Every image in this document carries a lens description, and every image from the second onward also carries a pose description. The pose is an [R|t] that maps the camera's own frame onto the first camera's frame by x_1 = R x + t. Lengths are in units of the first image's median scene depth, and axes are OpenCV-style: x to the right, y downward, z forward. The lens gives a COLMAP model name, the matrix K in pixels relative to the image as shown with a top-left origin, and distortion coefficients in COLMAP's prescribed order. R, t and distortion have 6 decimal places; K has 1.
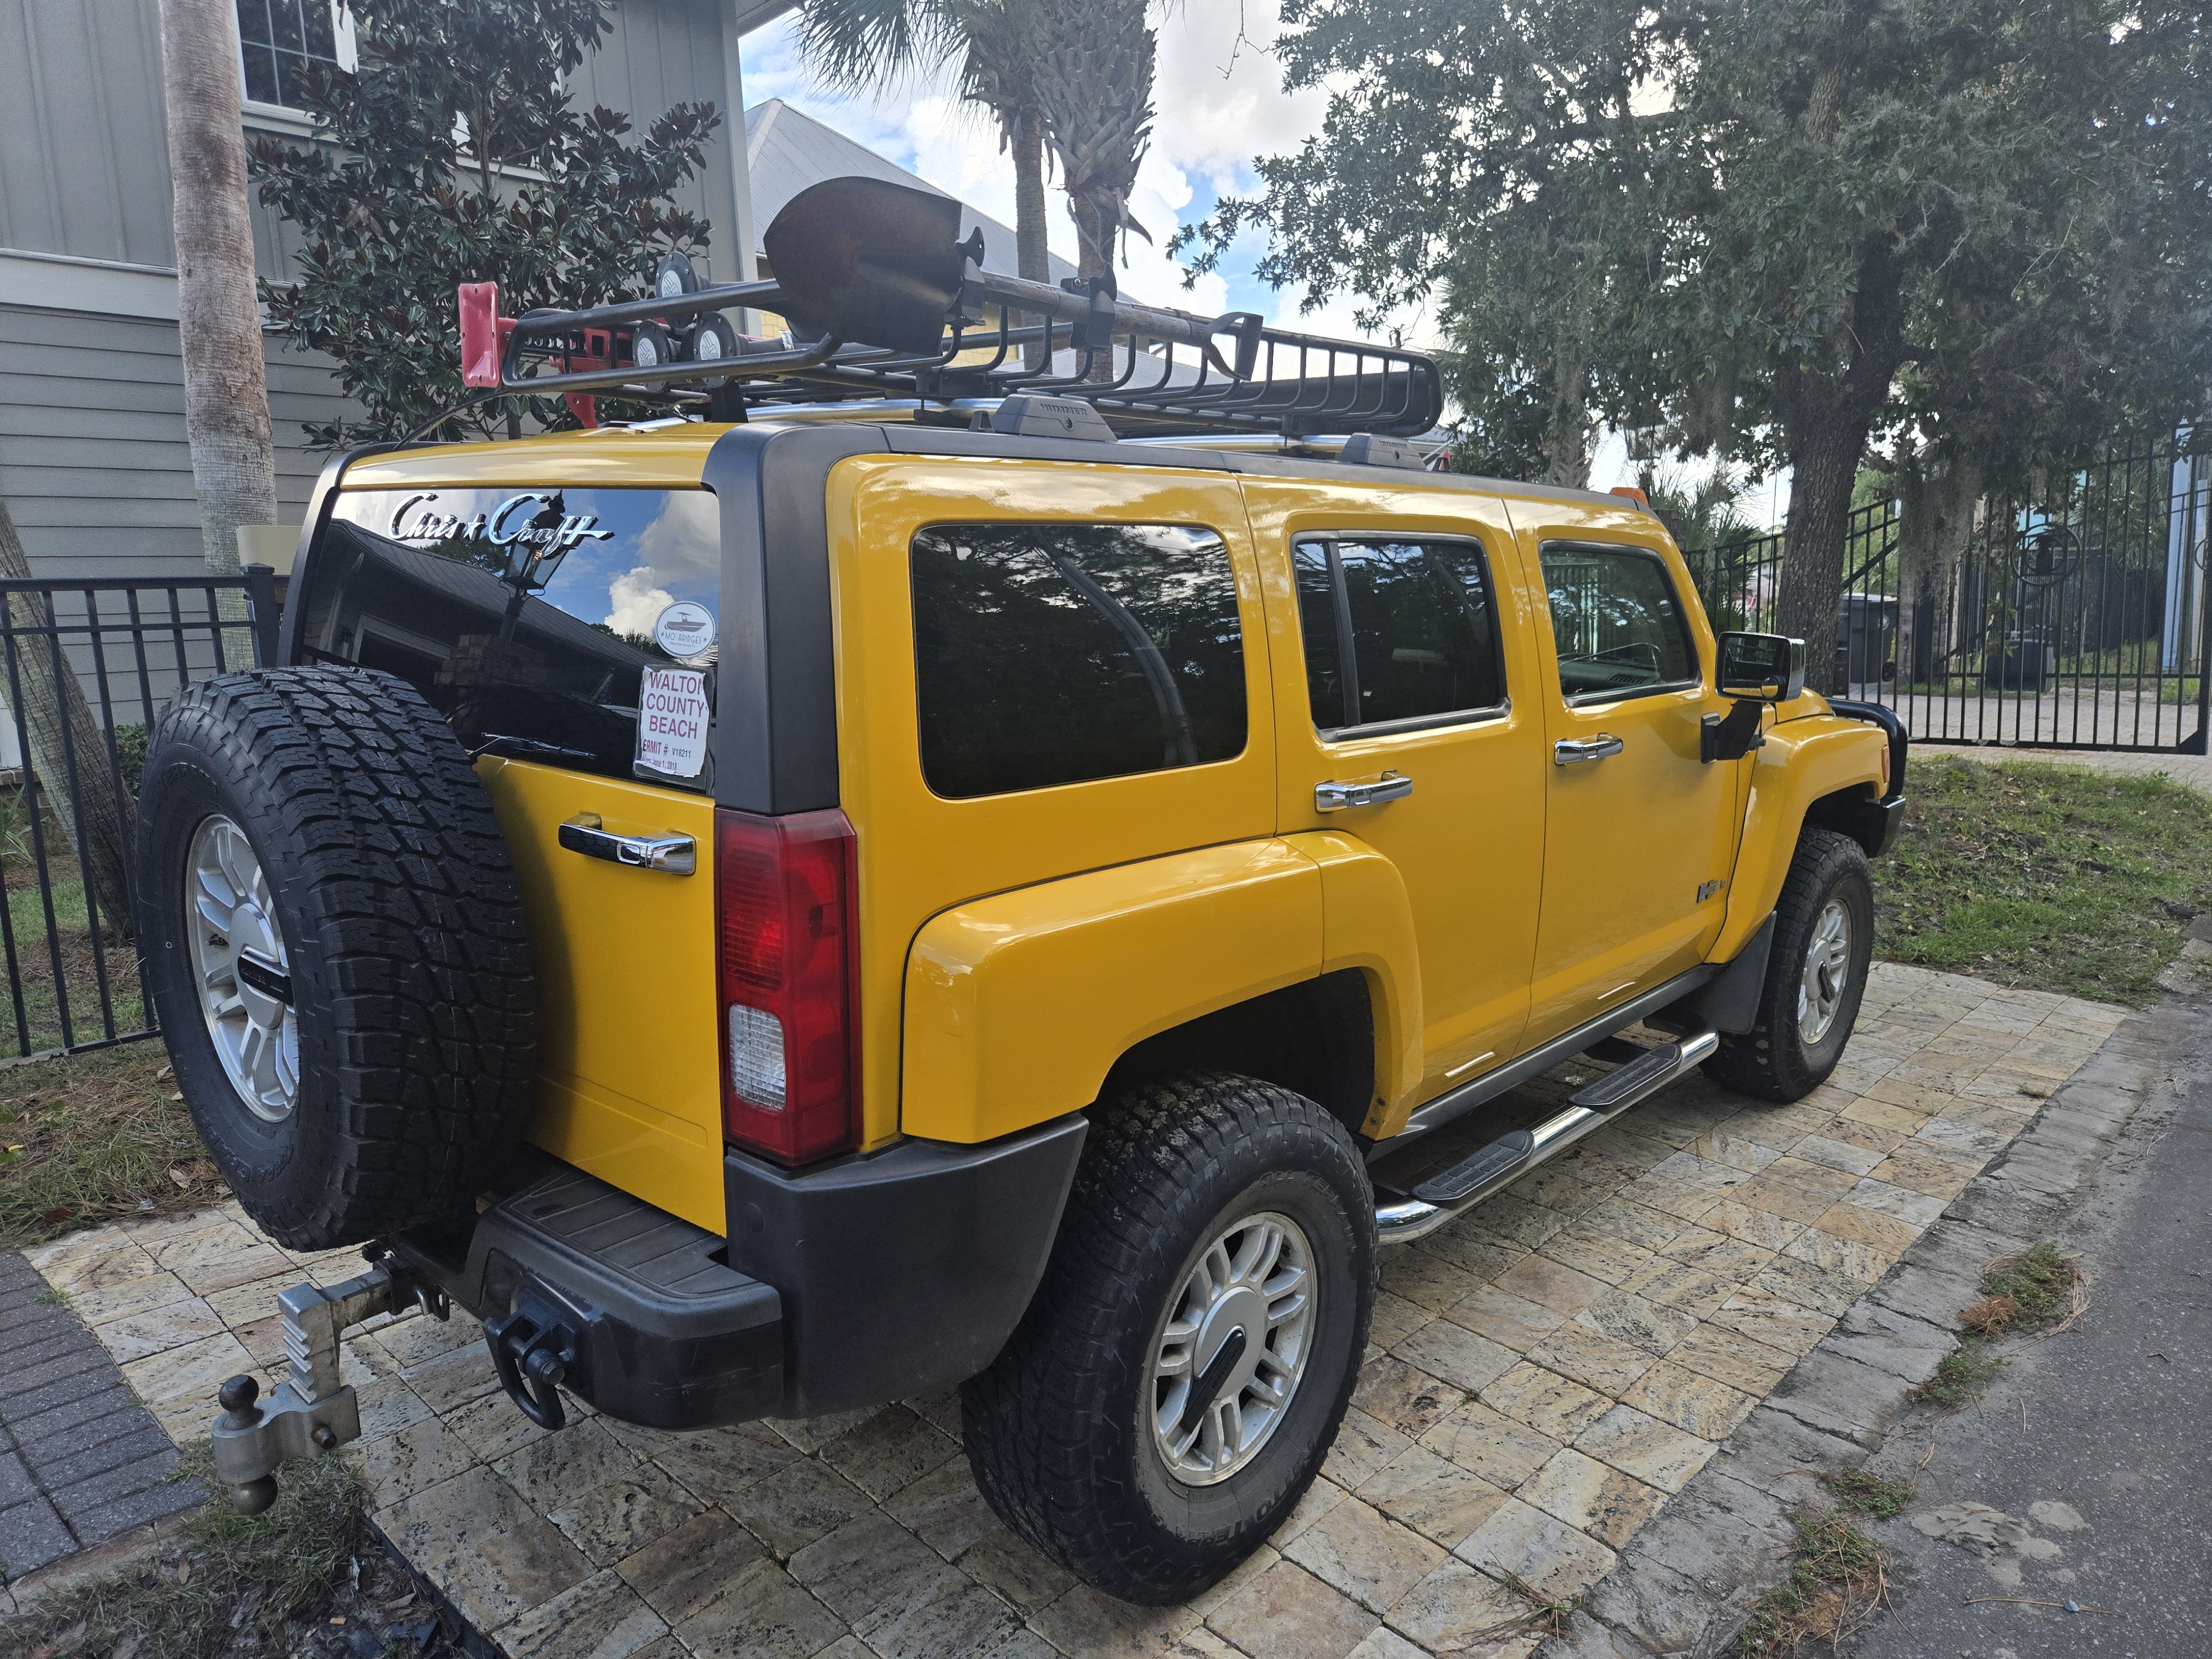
lens RADIAL K [[1486.4, 0, 1106.0], [0, 1486.4, 829.5], [0, 0, 1]] dist [0.082055, -0.073514]
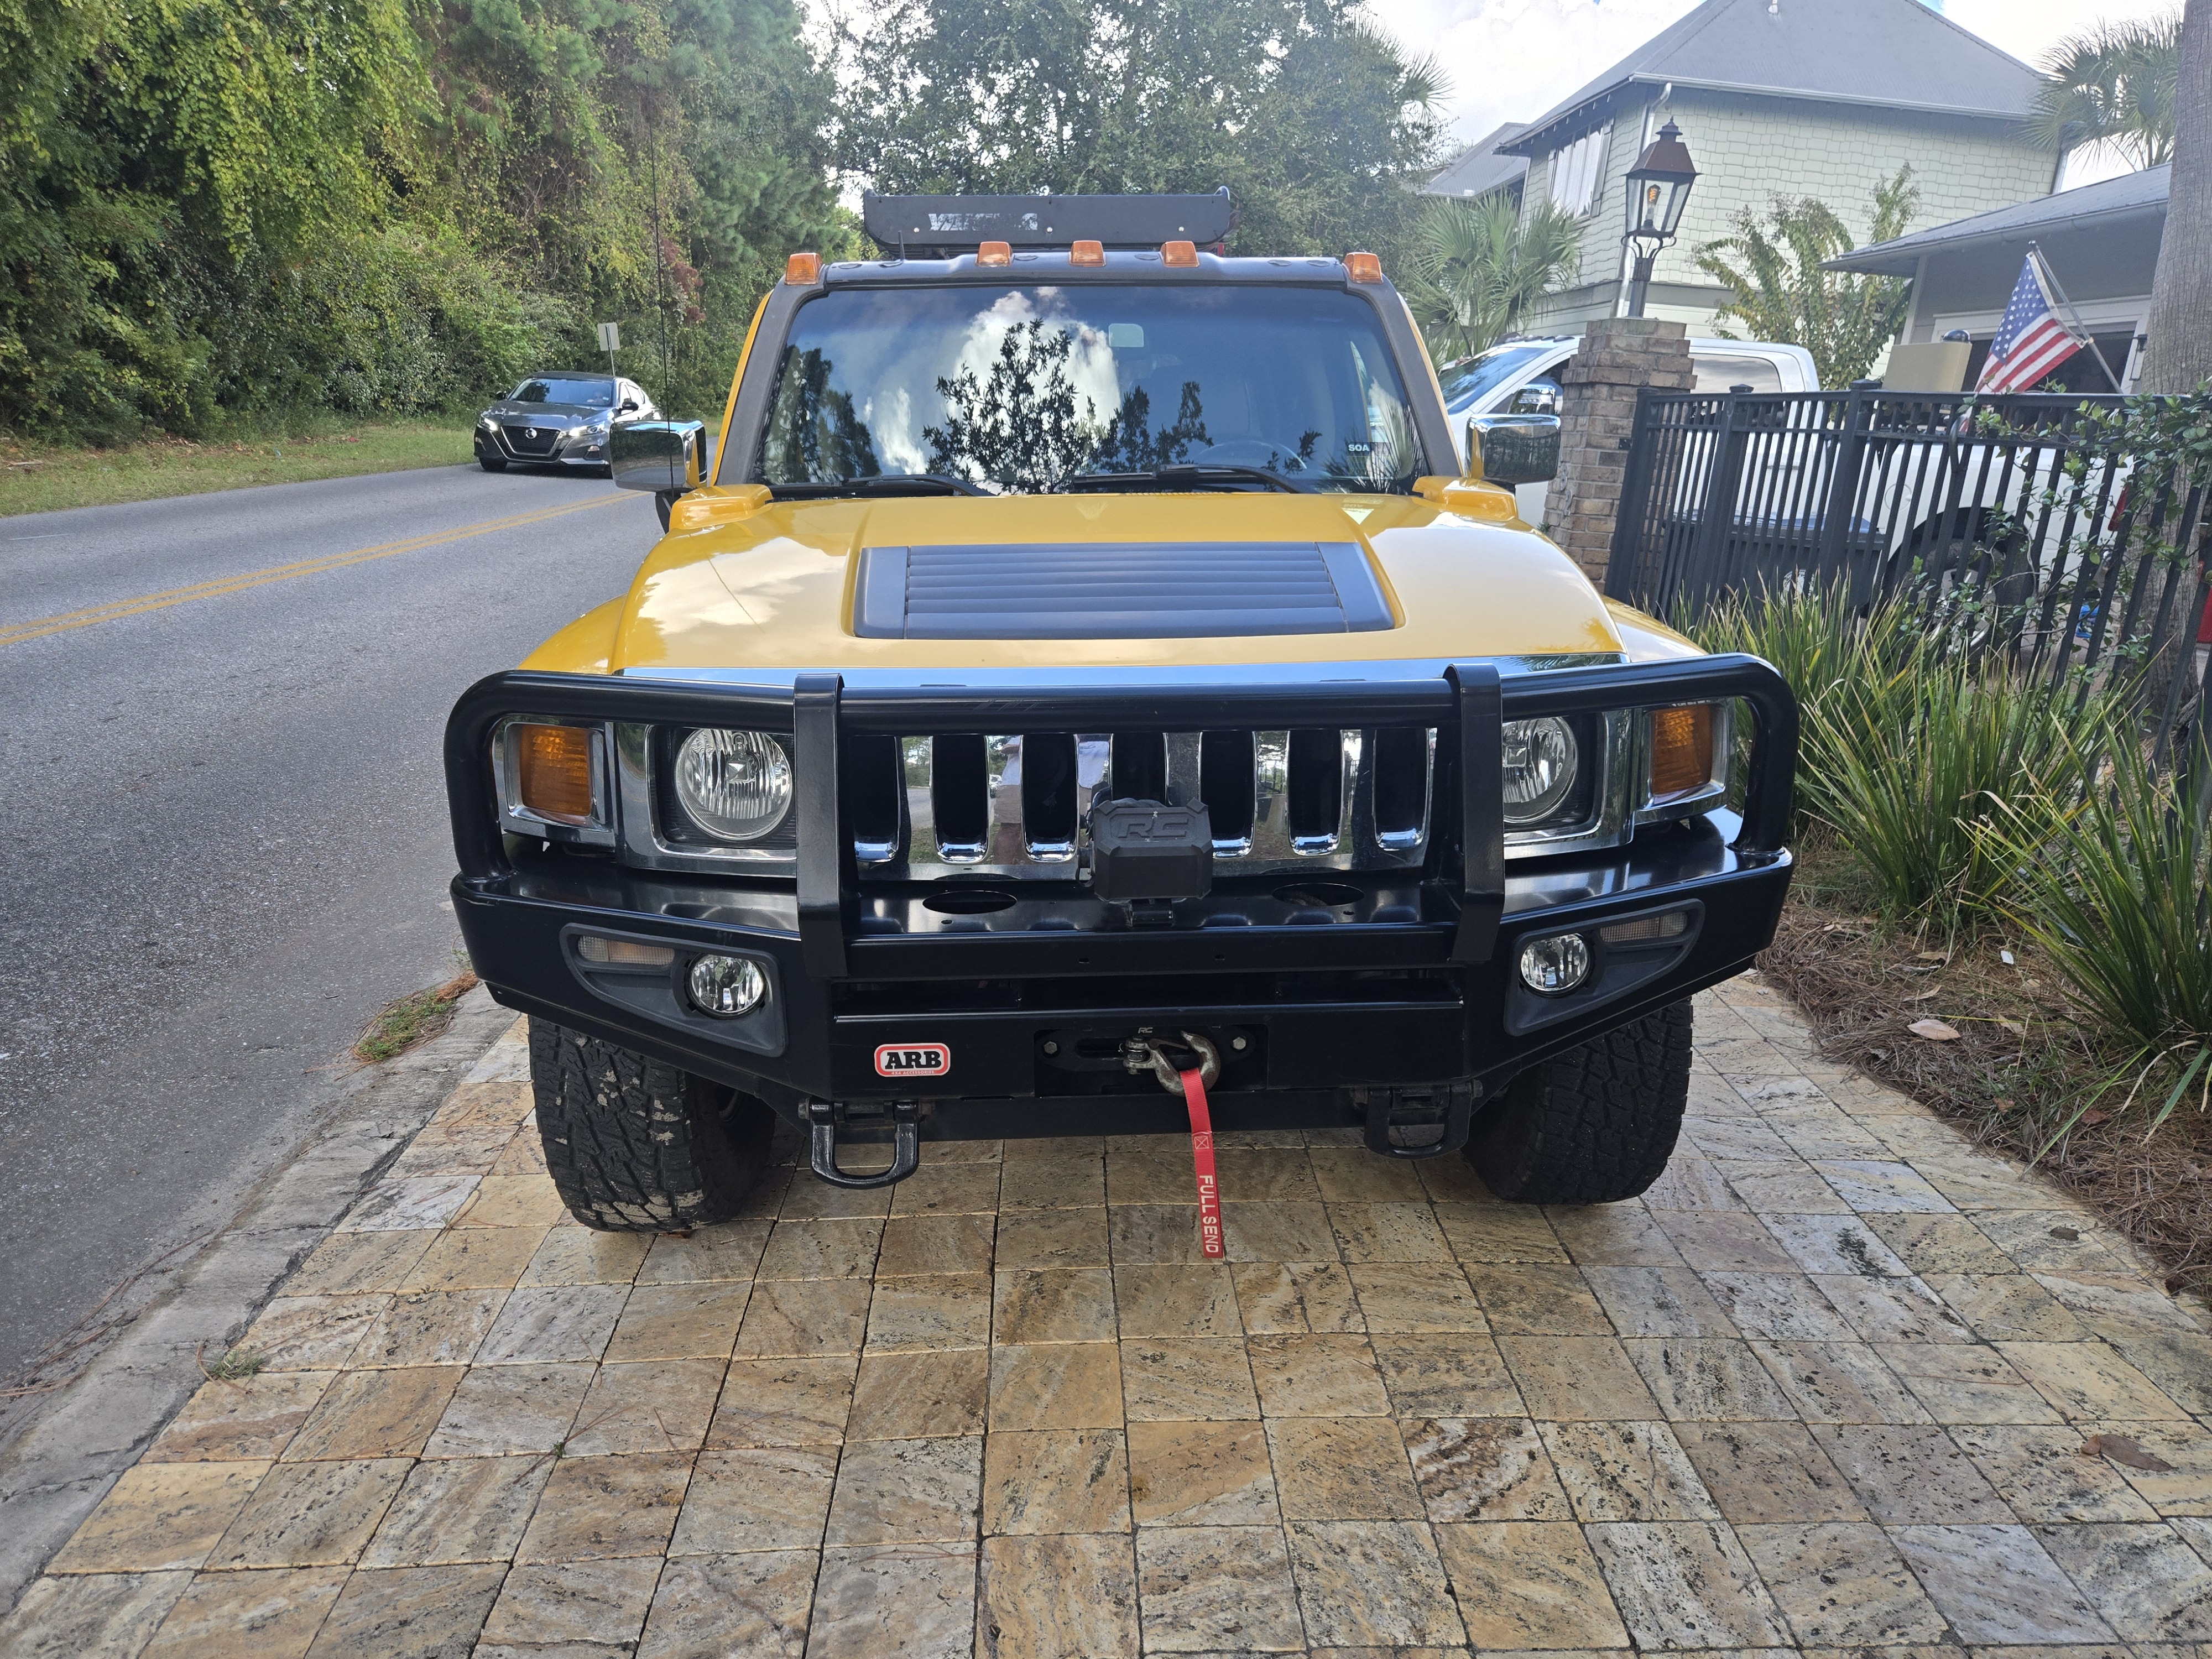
lens RADIAL K [[1486.4, 0, 1106.0], [0, 1486.4, 829.5], [0, 0, 1]] dist [0.082055, -0.073514]
pose [[-0.703670, 0.188340, -0.685110, 1.063883], [-0.139616, 0.908780, 0.393226, -0.351699], [0.696674, 0.372354, -0.613186, 2.143216]]
